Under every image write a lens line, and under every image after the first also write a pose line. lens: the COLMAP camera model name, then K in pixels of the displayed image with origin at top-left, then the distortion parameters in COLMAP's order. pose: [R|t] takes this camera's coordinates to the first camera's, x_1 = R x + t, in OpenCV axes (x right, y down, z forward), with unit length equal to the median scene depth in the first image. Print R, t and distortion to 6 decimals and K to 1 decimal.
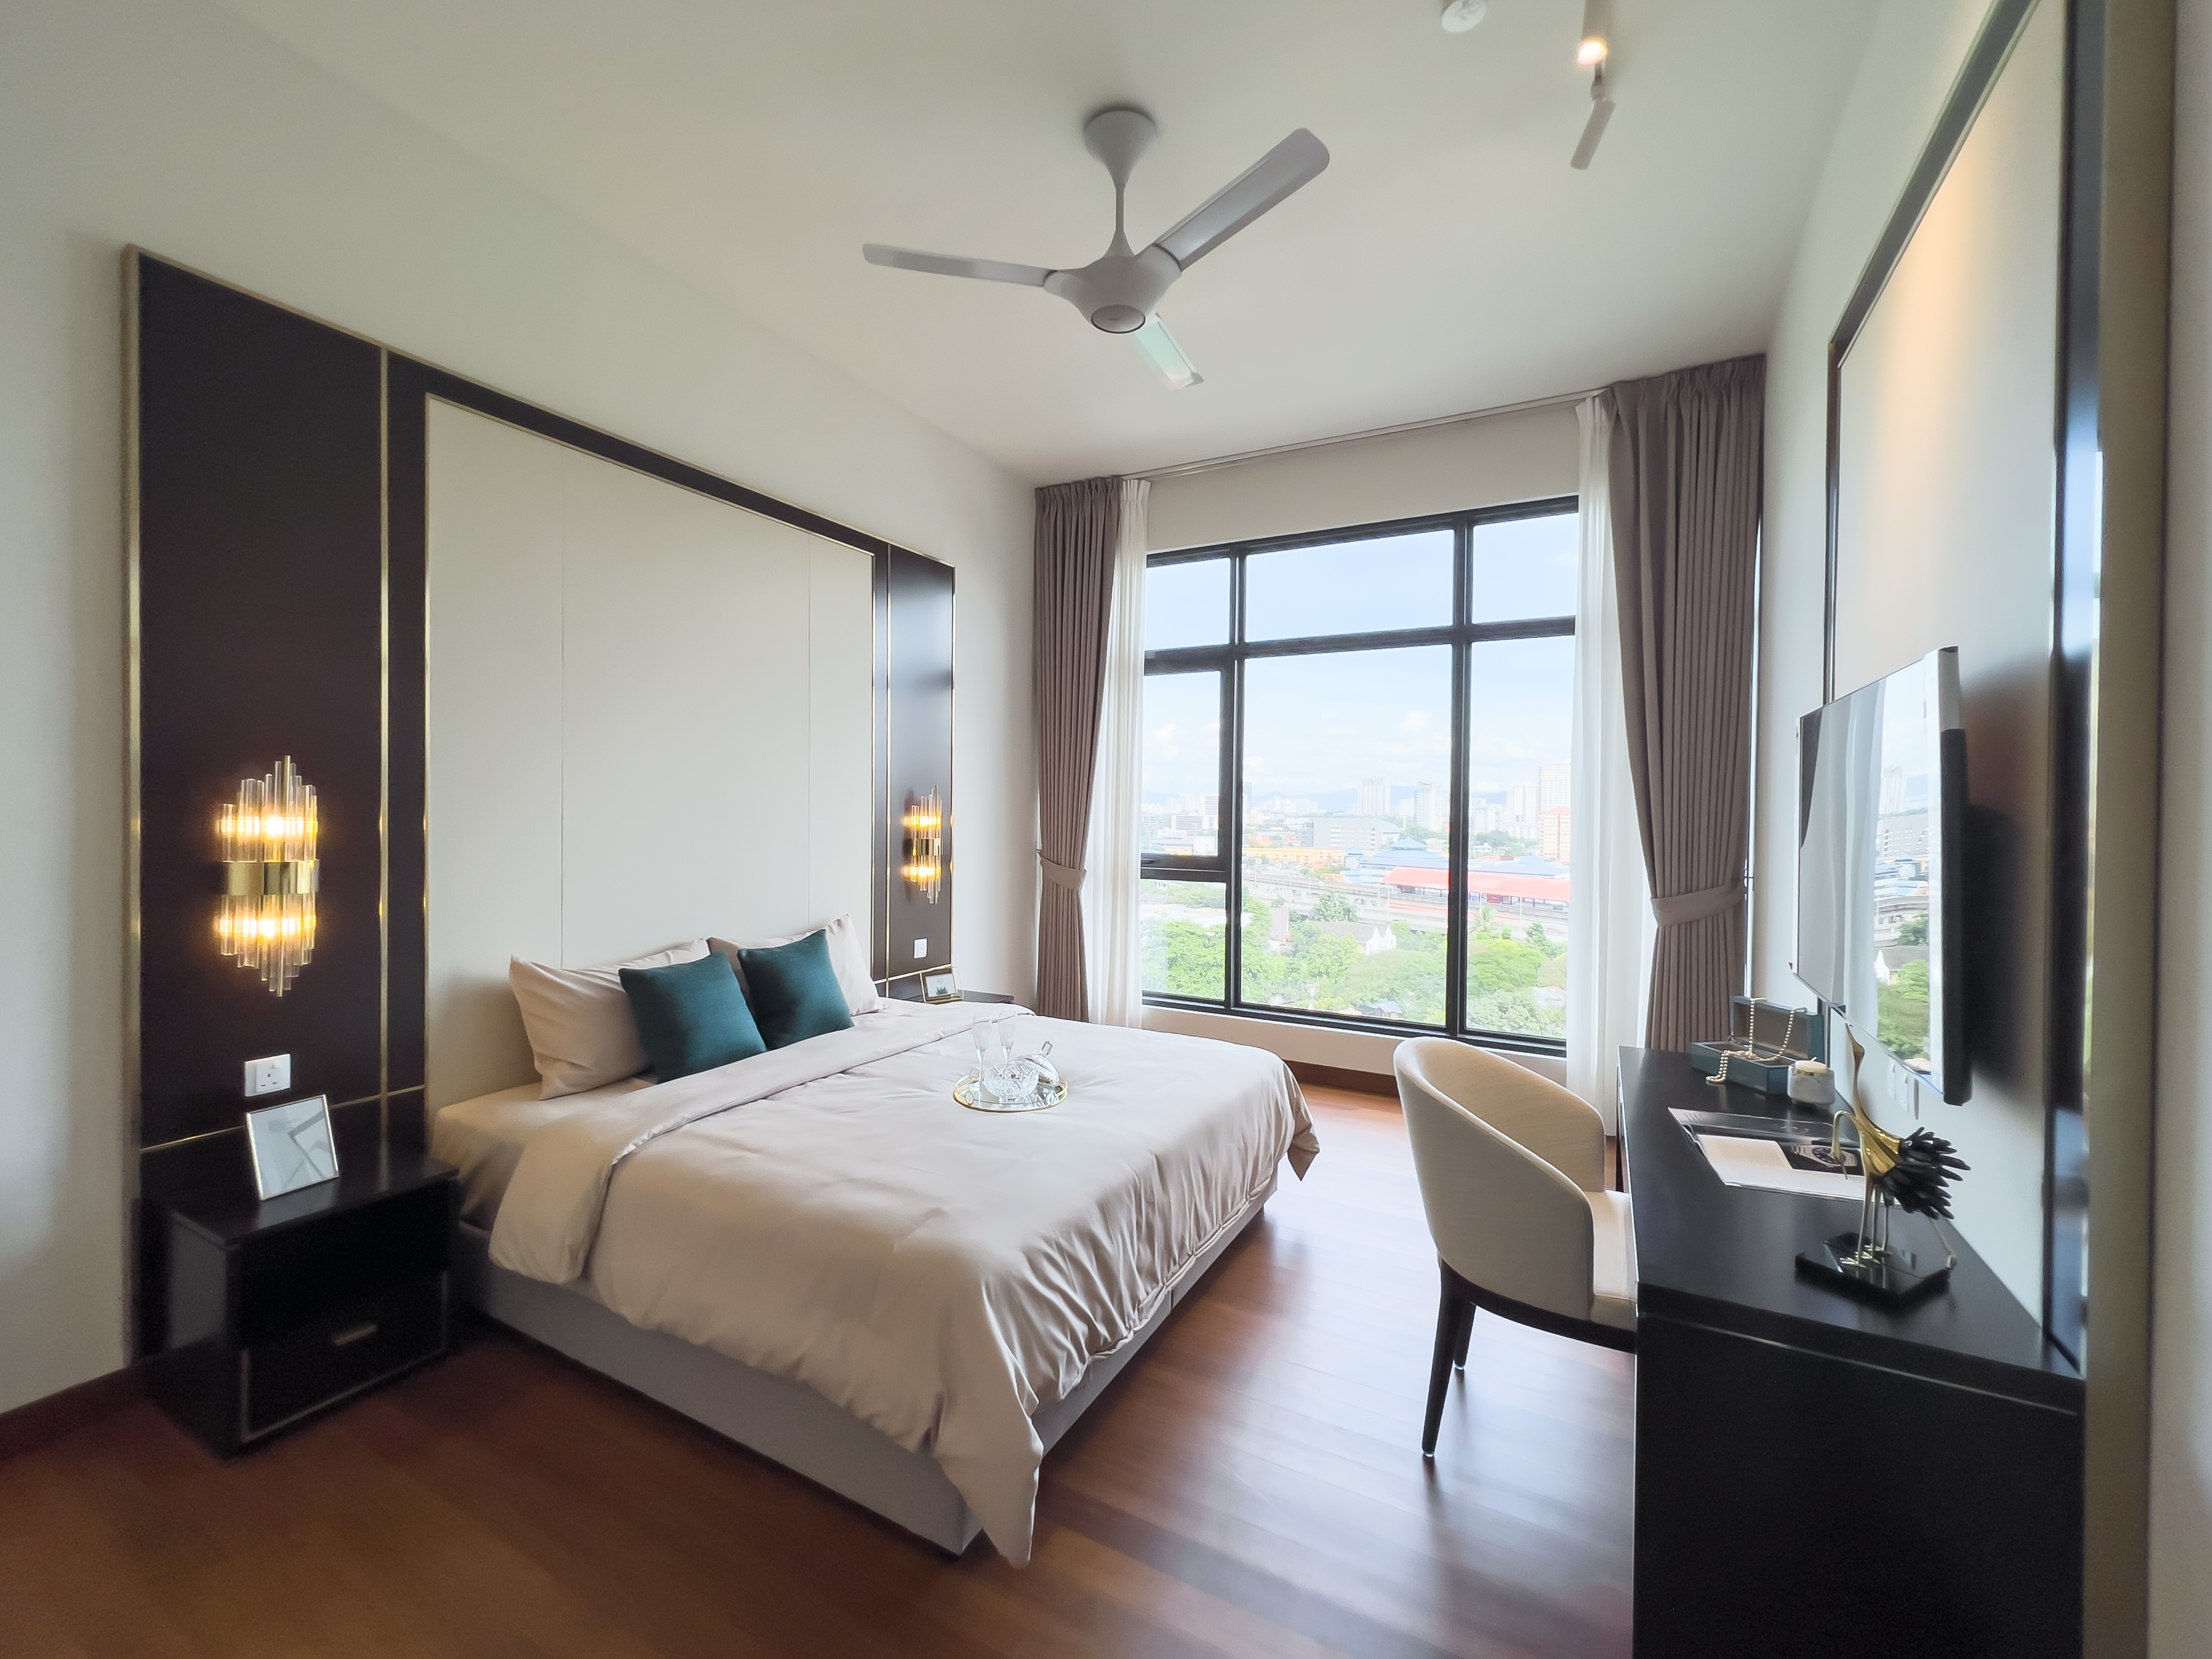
lens RADIAL K [[899.2, 0, 1097.4], [0, 899.2, 821.5], [0, 0, 1]] dist [0.002619, 0.000673]
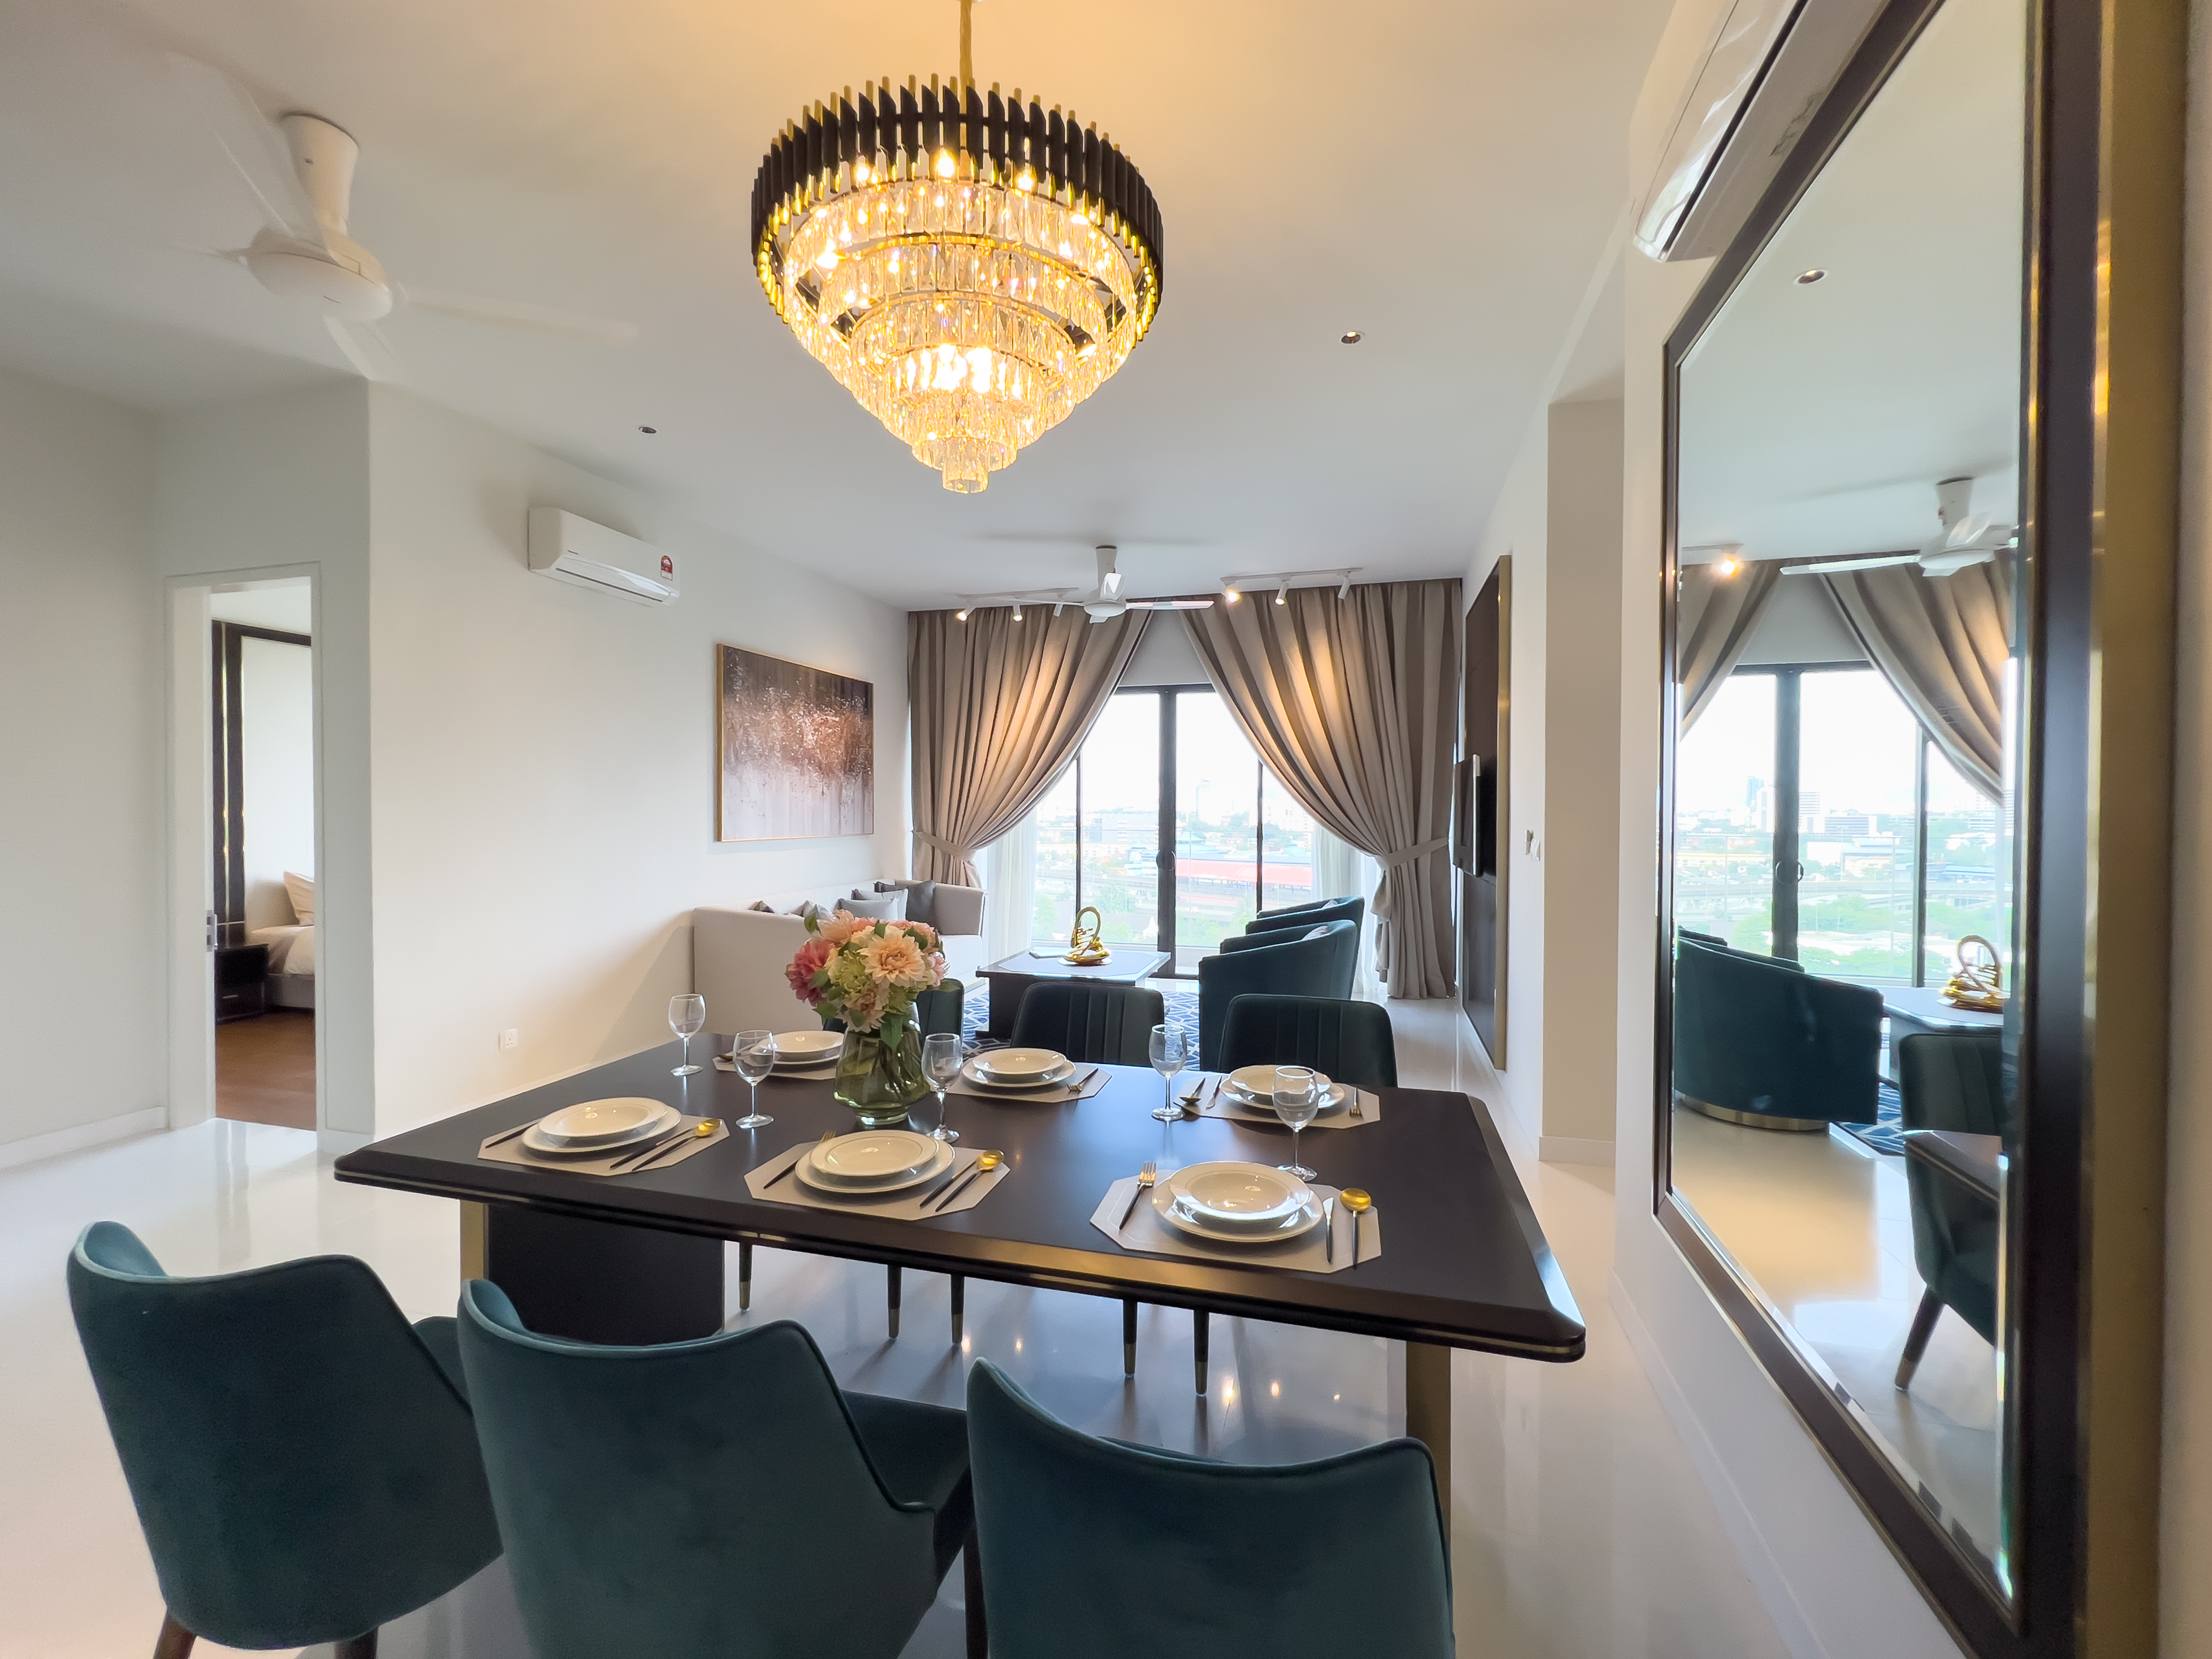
lens RADIAL K [[899.3, 0, 1113.5], [0, 899.3, 824.5], [0, 0, 1]] dist [0.002619, 0.000673]
pose [[0.972057, -0.011896, 0.234442, 0.896359], [0.010508, 0.999919, 0.007172, 0.035832], [-0.234508, -0.004508, 0.972104, -1.780517]]
